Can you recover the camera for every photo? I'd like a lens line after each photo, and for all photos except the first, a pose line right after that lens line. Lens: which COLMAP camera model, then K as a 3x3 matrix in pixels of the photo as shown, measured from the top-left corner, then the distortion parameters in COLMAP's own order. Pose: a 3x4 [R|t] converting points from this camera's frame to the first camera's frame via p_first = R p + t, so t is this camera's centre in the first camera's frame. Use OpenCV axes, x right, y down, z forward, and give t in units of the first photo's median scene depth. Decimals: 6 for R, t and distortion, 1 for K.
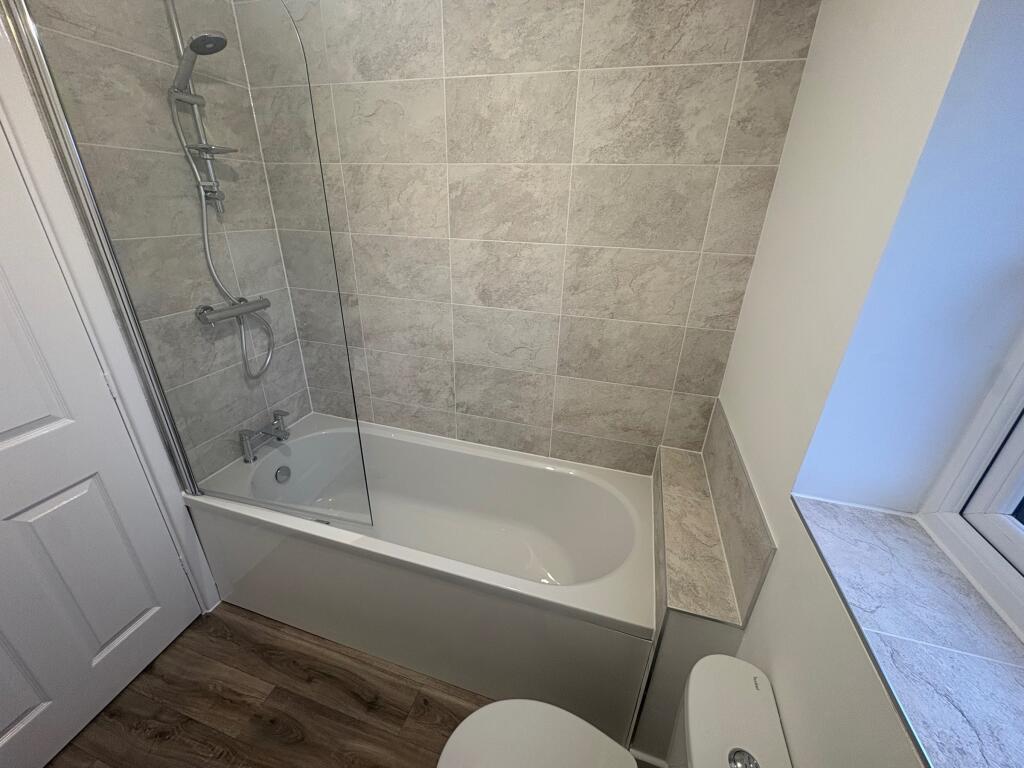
lens RADIAL K [[406.4, 0, 511.4], [0, 406.4, 382.1], [0, 0, 1]] dist [-0.002107, 0.000369]
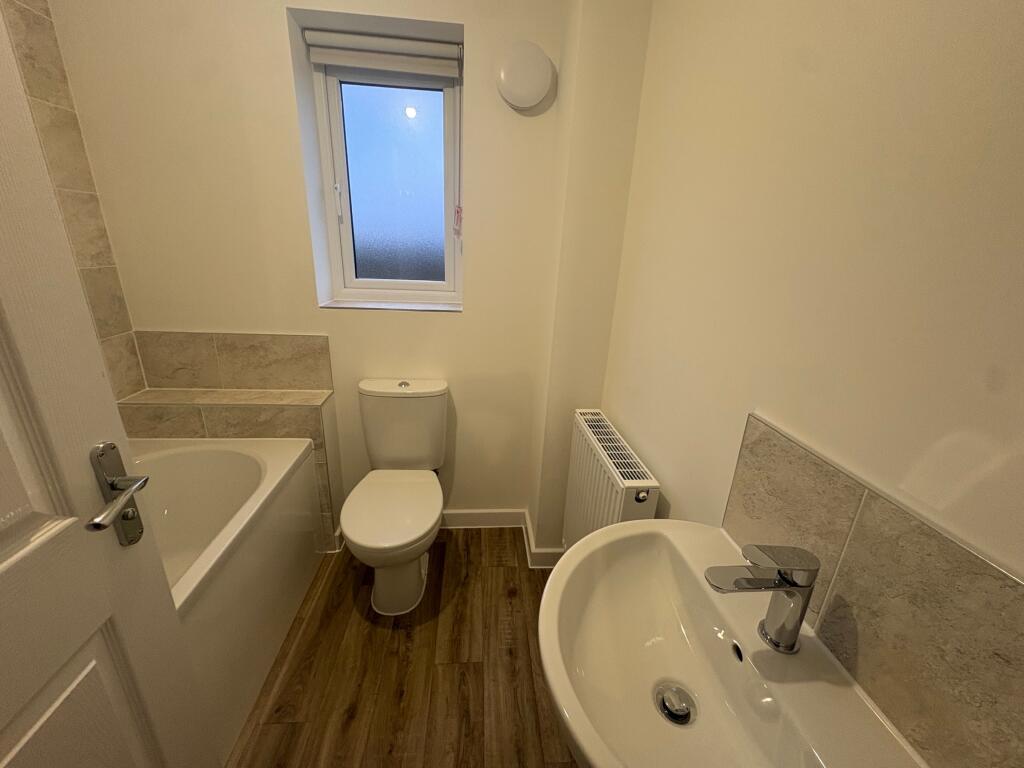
lens RADIAL K [[406.4, 0, 511.8], [0, 406.4, 383.4], [0, 0, 1]] dist [-0.002107, 0.000369]
pose [[-0.377900, -0.344449, 0.859387, -0.938246], [0.323534, 0.820570, 0.471159, -0.033997], [-0.867478, 0.456092, -0.198652, 0.436316]]
